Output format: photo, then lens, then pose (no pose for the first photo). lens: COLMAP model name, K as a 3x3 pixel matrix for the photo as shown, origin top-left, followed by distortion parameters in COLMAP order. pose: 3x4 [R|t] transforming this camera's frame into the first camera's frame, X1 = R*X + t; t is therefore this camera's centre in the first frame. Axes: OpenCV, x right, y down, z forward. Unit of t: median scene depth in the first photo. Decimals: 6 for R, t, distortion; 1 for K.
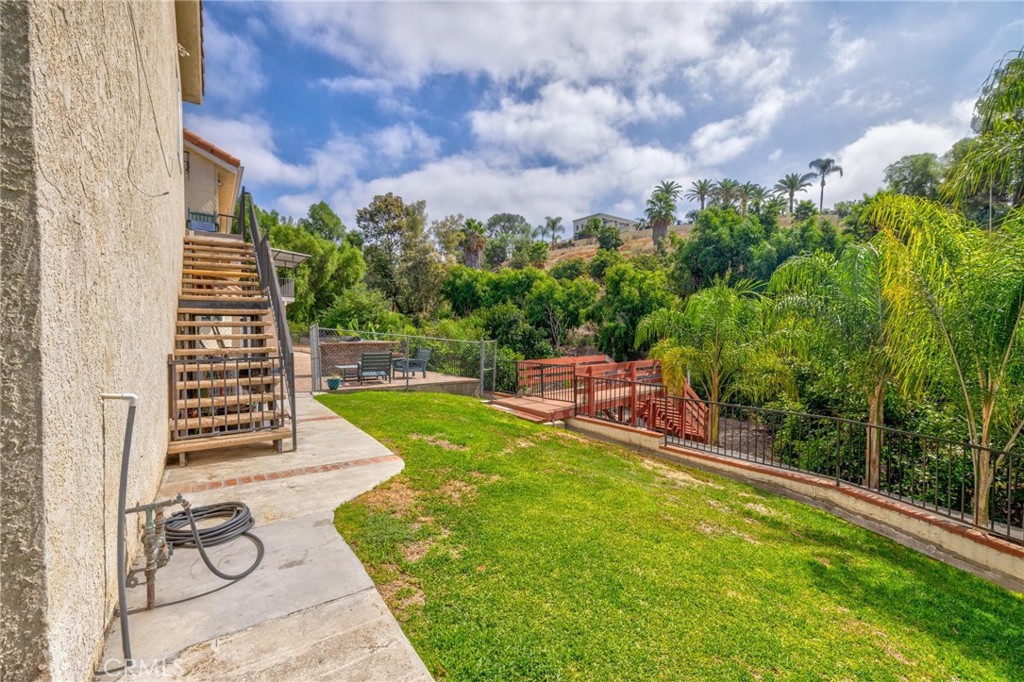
lens RADIAL K [[449.4, 0, 511.0], [0, 449.4, 339.3], [0, 0, 1]] dist [-0.001086, 0.000612]
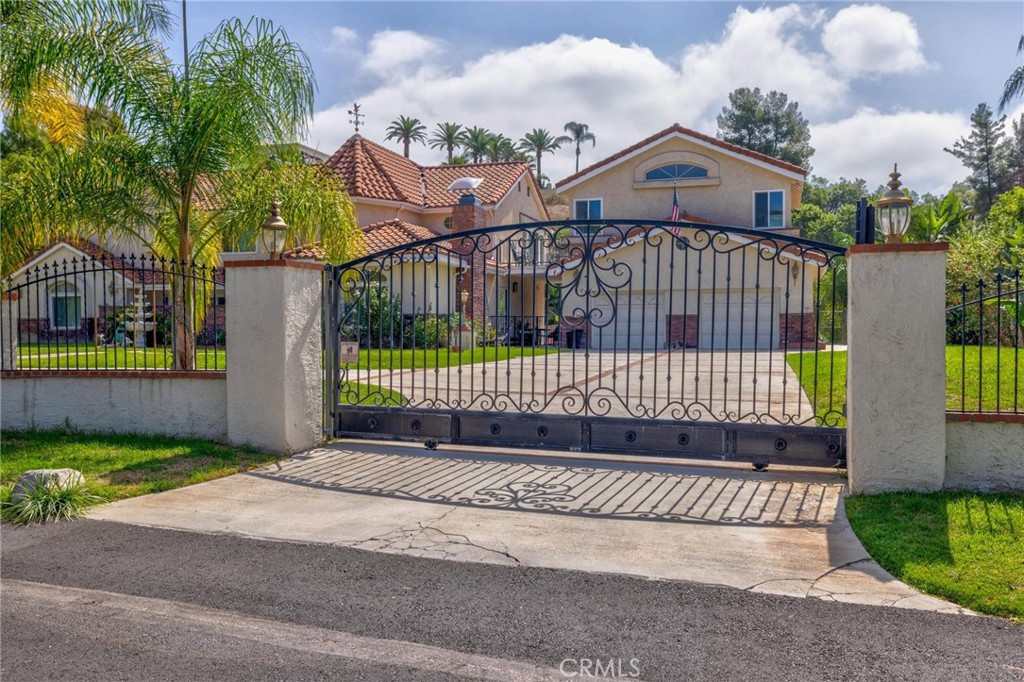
lens RADIAL K [[866.0, 0, 510.1], [0, 866.0, 344.9], [0, 0, 1]] dist [0.002010, 0.005234]
pose [[0.805328, -0.009393, 0.592755, -0.389245], [0.007607, 0.999956, 0.005511, 0.012379], [-0.592781, 0.000071, 0.805364, -0.252484]]
